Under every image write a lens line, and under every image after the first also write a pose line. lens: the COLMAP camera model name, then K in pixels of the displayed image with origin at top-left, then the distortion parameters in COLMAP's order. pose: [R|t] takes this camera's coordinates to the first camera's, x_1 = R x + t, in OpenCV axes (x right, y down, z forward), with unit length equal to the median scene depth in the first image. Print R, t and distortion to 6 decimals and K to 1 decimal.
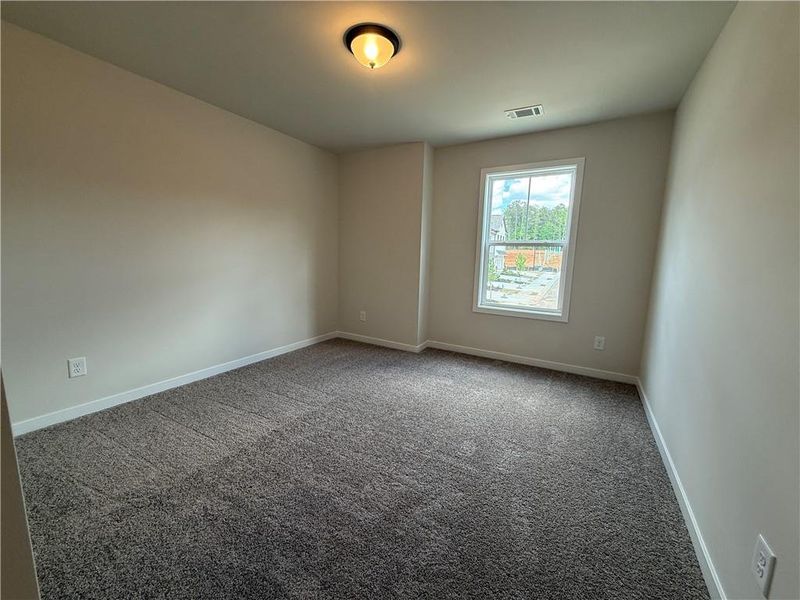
lens RADIAL K [[319.3, 0, 398.4], [0, 319.3, 300.3], [0, 0, 1]] dist [-0.000261, 0.000055]
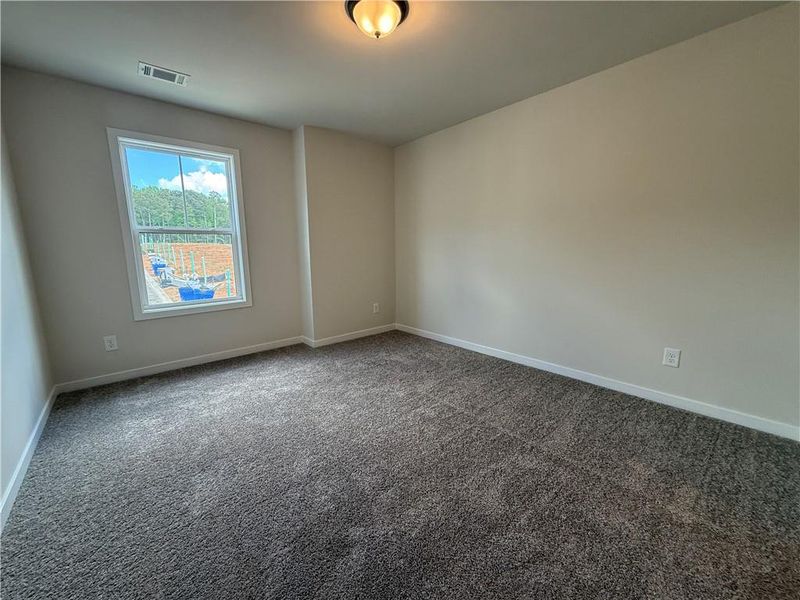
lens RADIAL K [[319.3, 0, 398.4], [0, 319.3, 300.3], [0, 0, 1]] dist [-0.000261, 0.000055]
pose [[0.430801, -0.157358, 0.888622, -0.196452], [0.124650, 0.985618, 0.114104, -0.016914], [-0.893797, 0.061610, 0.444220, 0.102547]]
